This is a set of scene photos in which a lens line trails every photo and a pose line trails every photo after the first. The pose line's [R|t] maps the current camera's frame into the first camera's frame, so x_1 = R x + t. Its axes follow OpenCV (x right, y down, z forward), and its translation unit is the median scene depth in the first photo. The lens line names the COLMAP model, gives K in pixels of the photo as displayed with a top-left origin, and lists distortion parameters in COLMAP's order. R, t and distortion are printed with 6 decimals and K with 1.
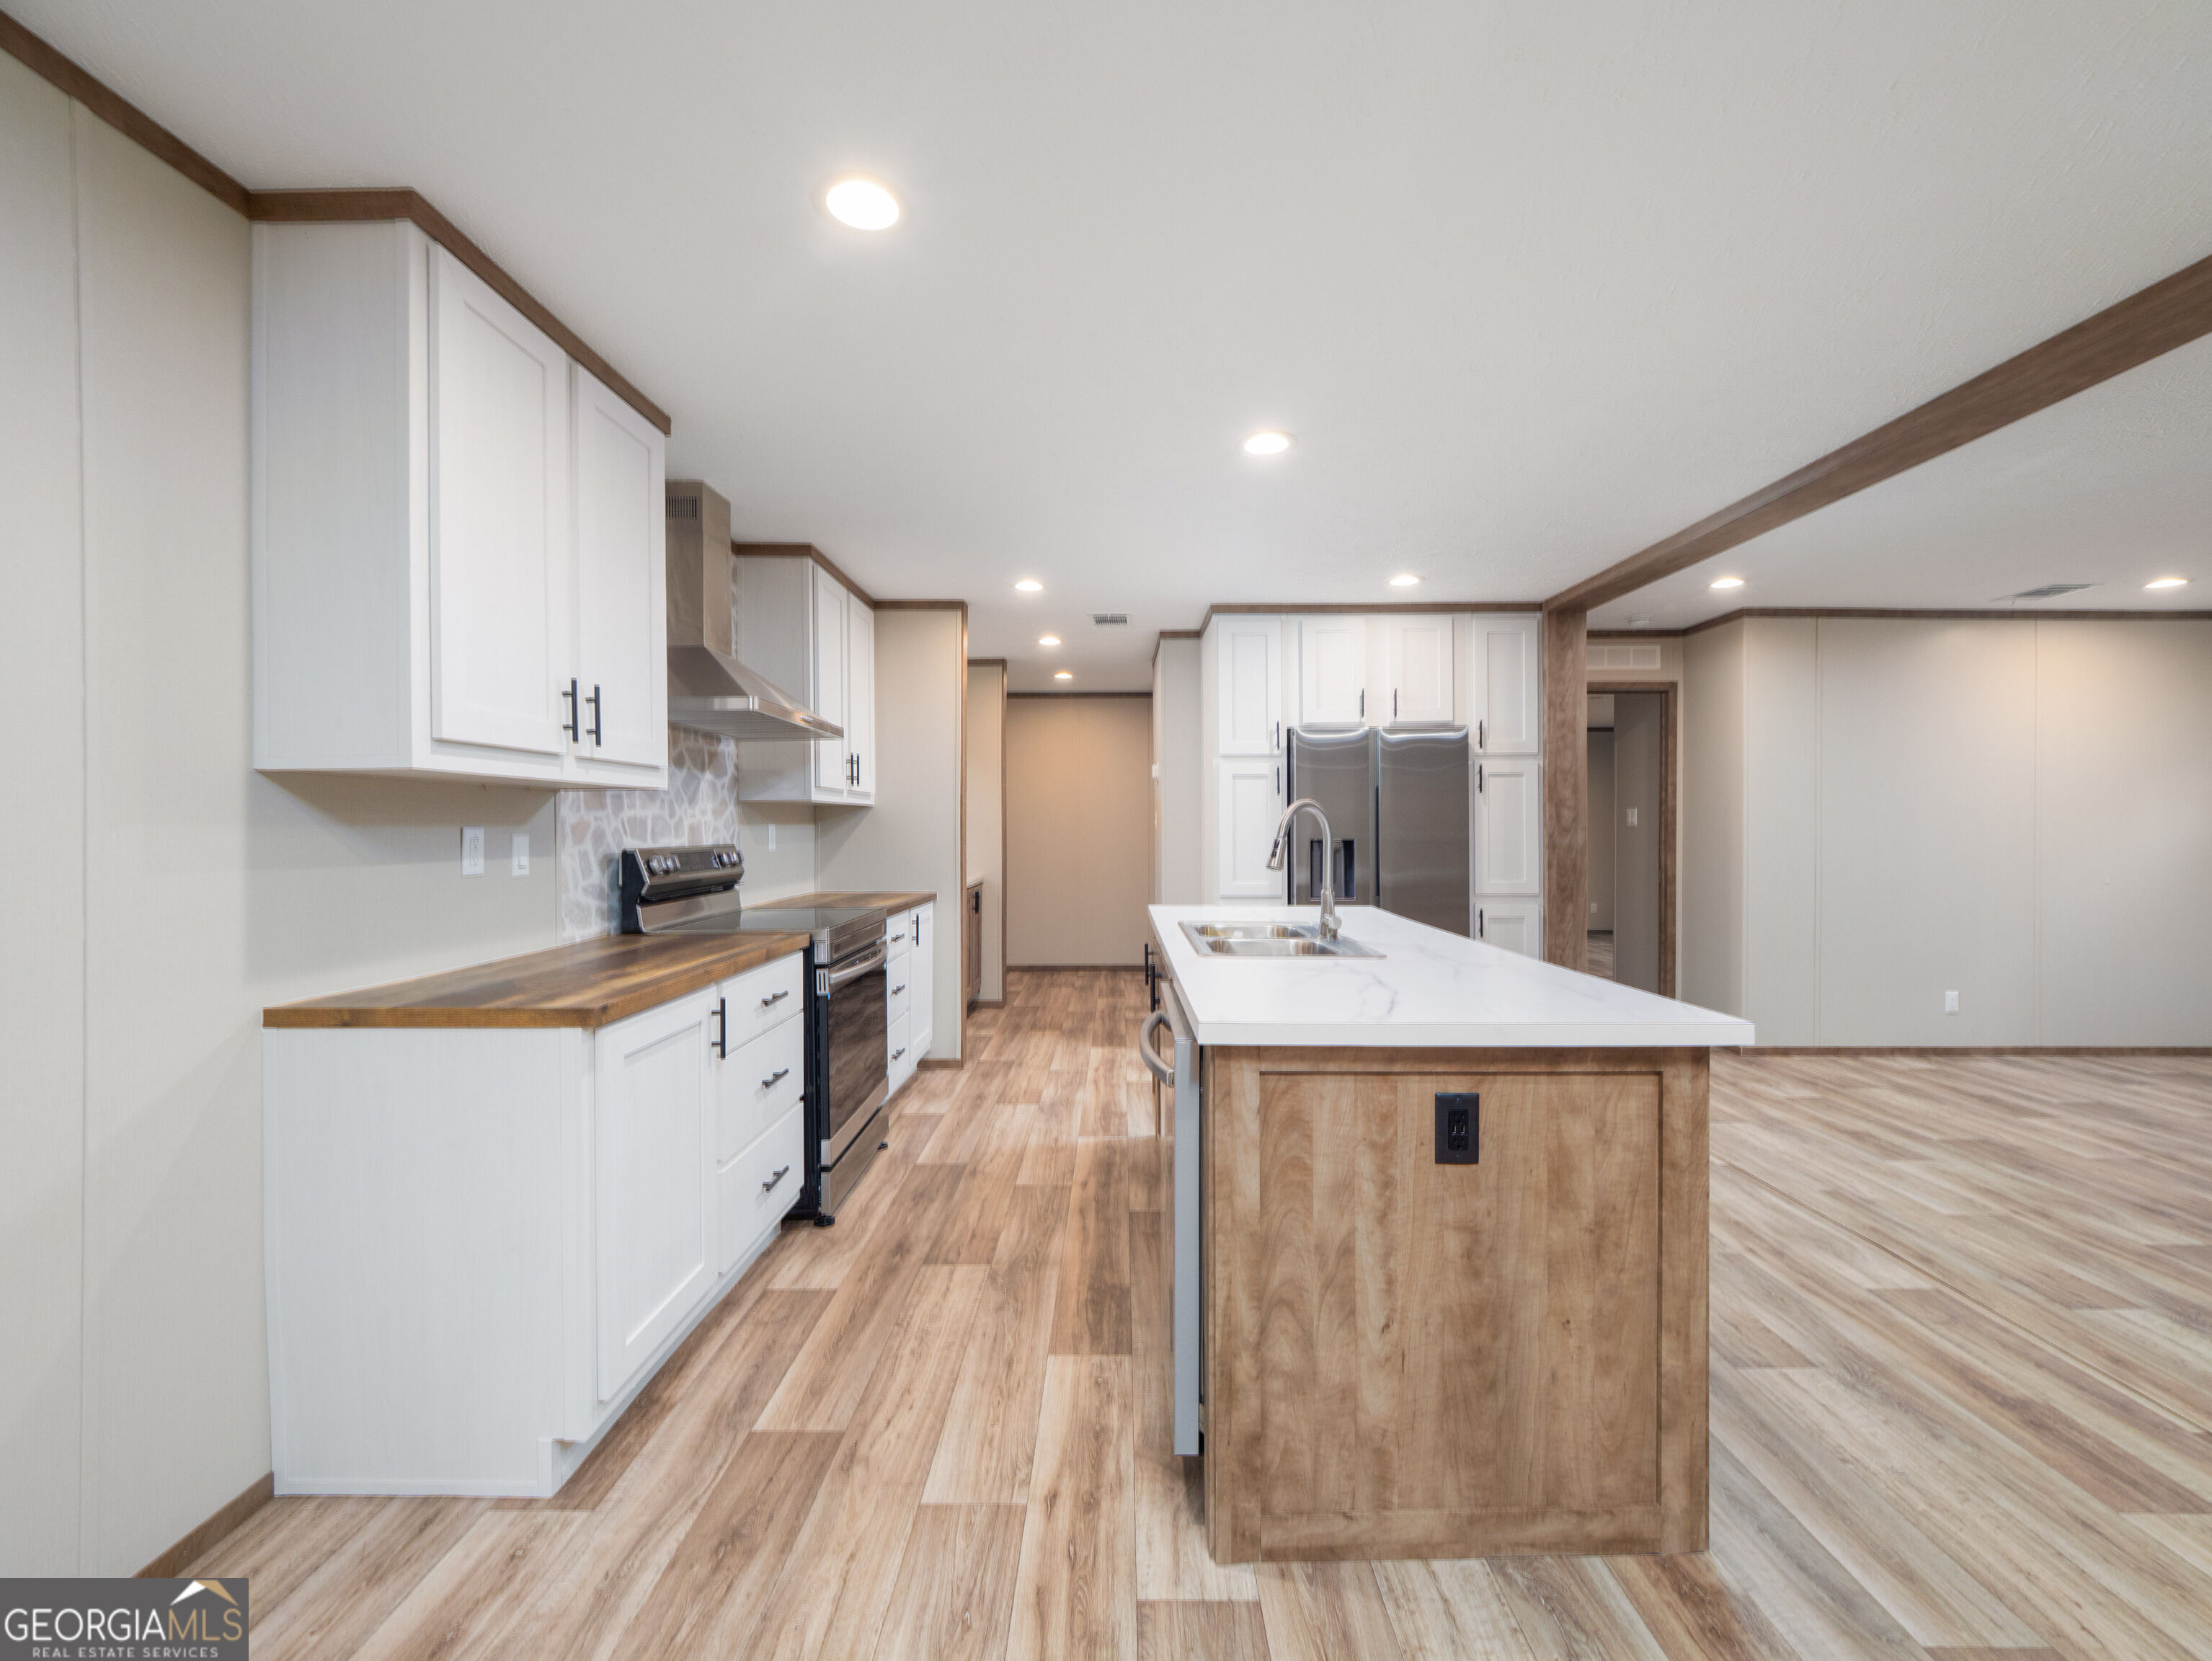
lens RADIAL K [[934.7, 0, 1115.1], [0, 934.7, 834.1], [0, 0, 1]] dist [-0.007933, -0.000120]
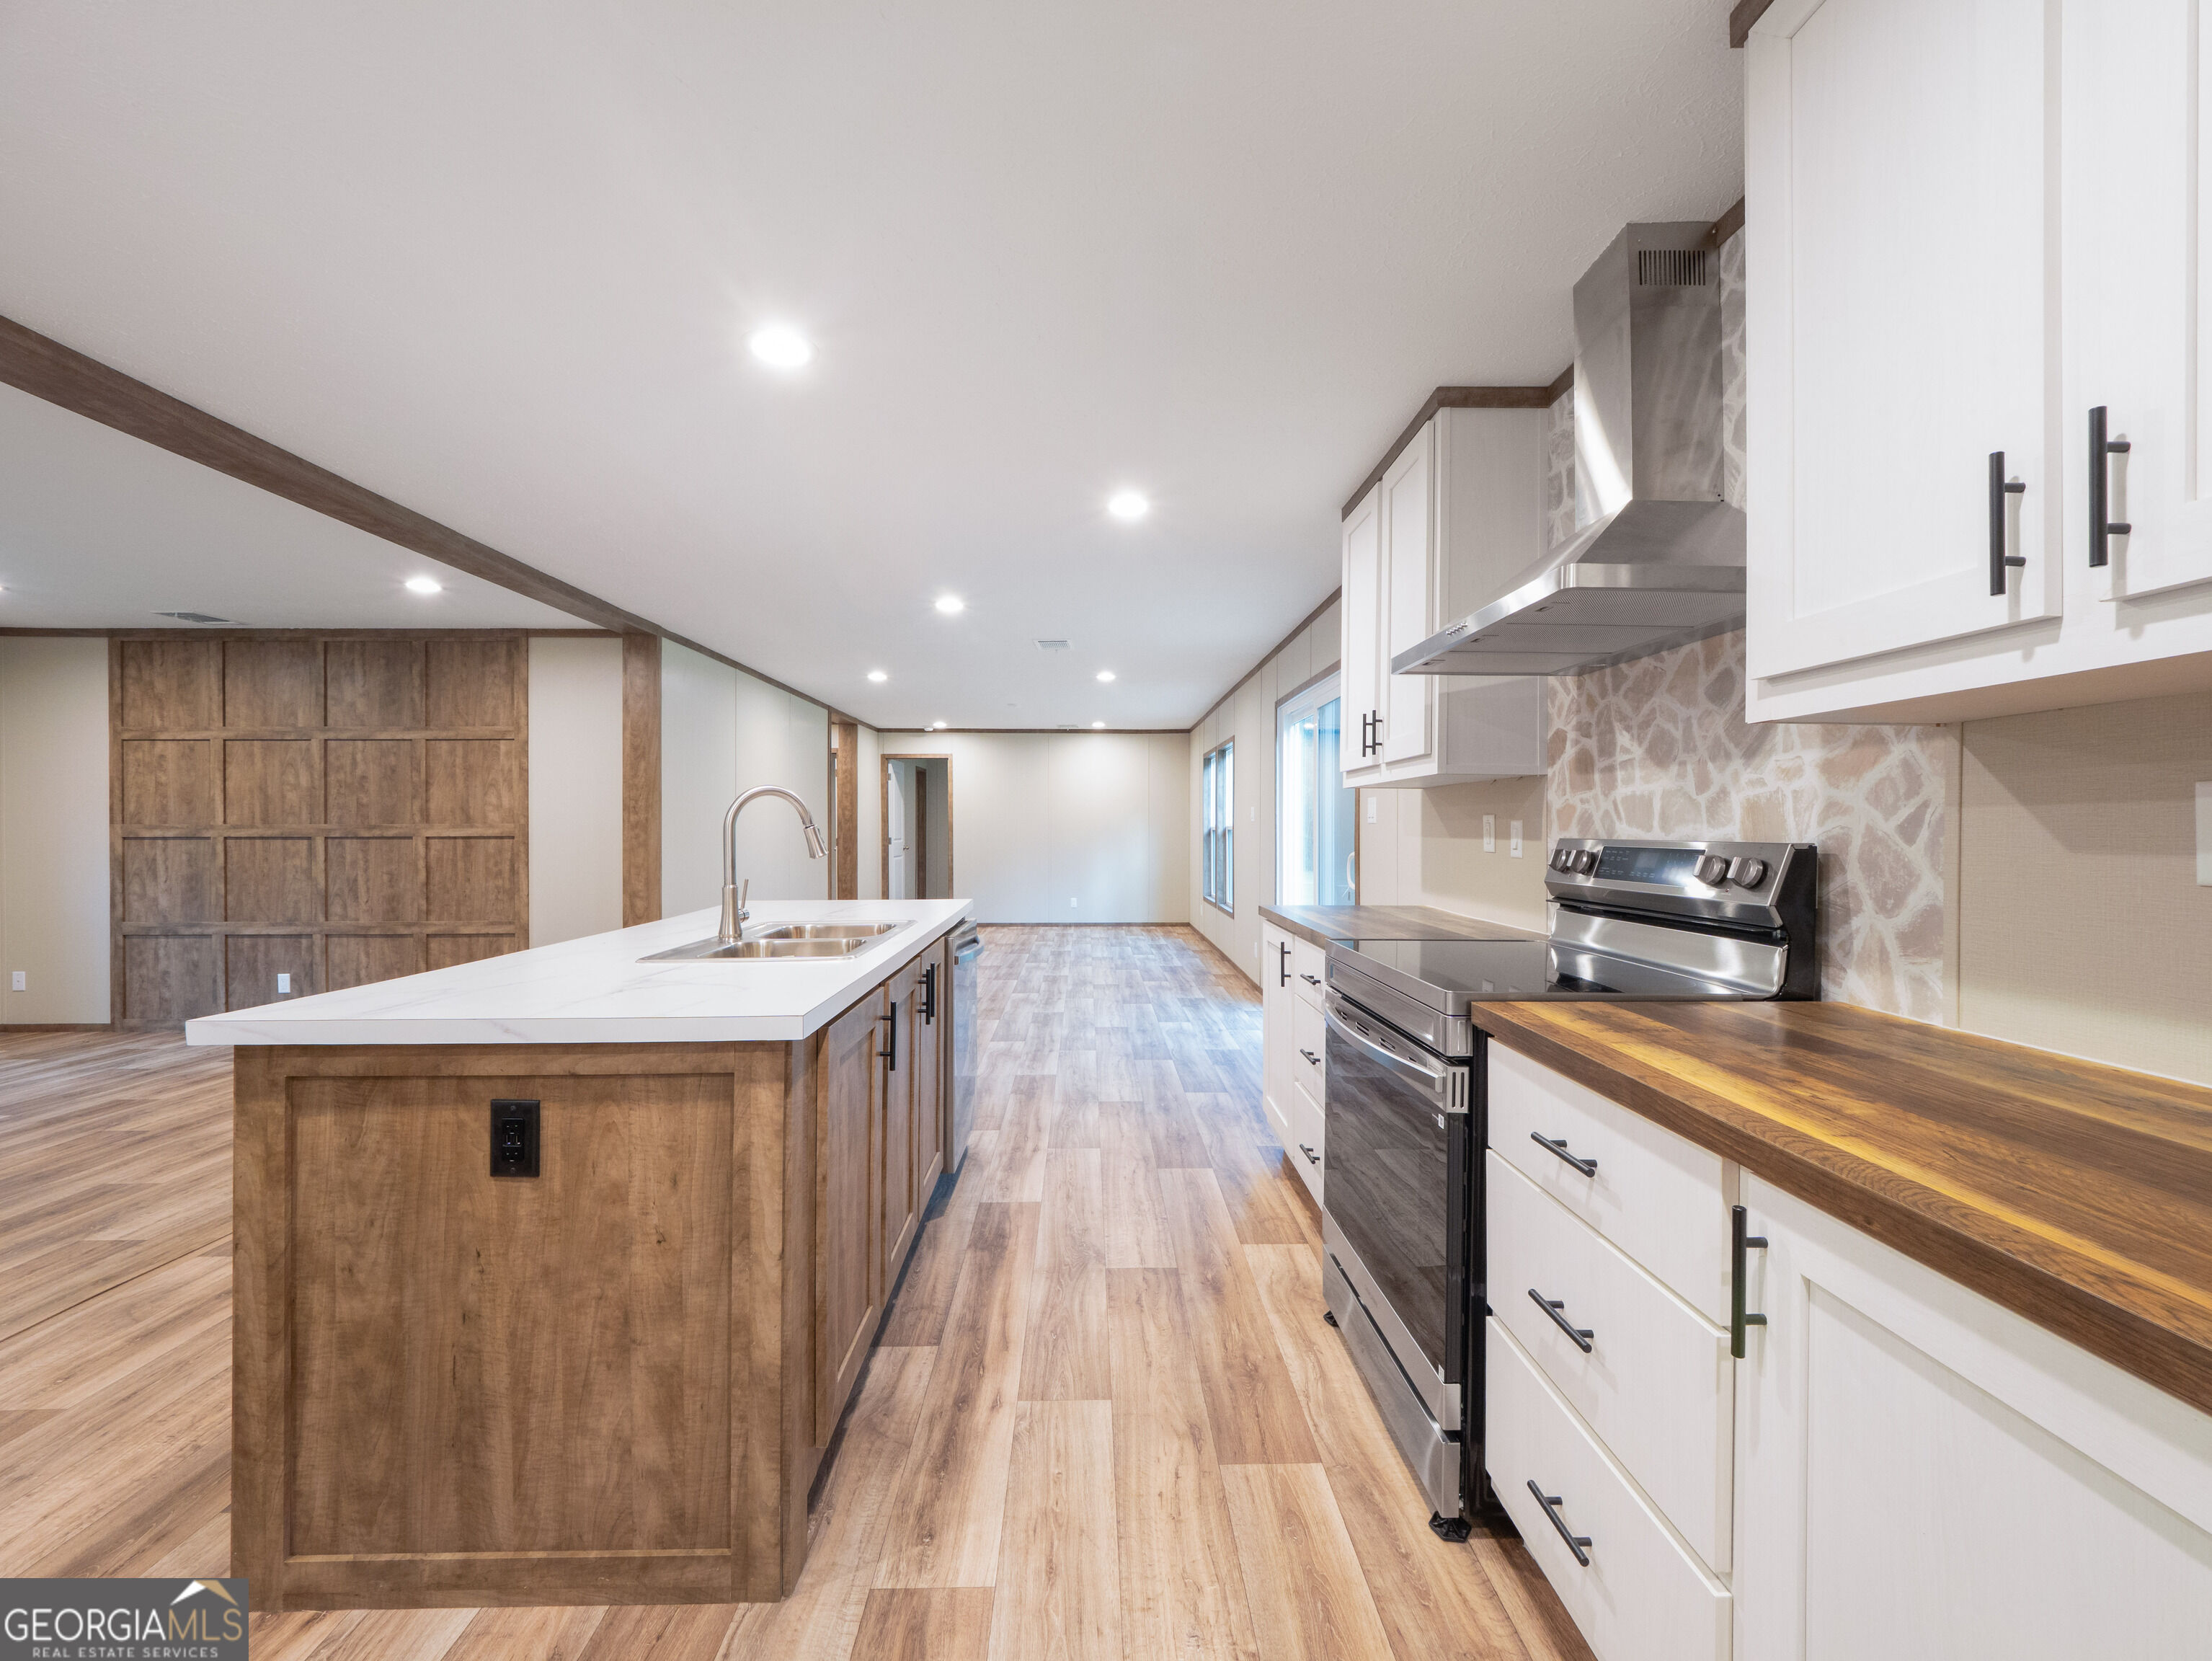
lens RADIAL K [[934.7, 0, 1115.1], [0, 934.7, 834.1], [0, 0, 1]] dist [-0.007933, -0.000120]
pose [[-0.999267, 0.003385, -0.038122, -0.100581], [0.002838, 0.999892, 0.014394, 0.000027], [0.038166, 0.014276, -0.999169, 1.831497]]
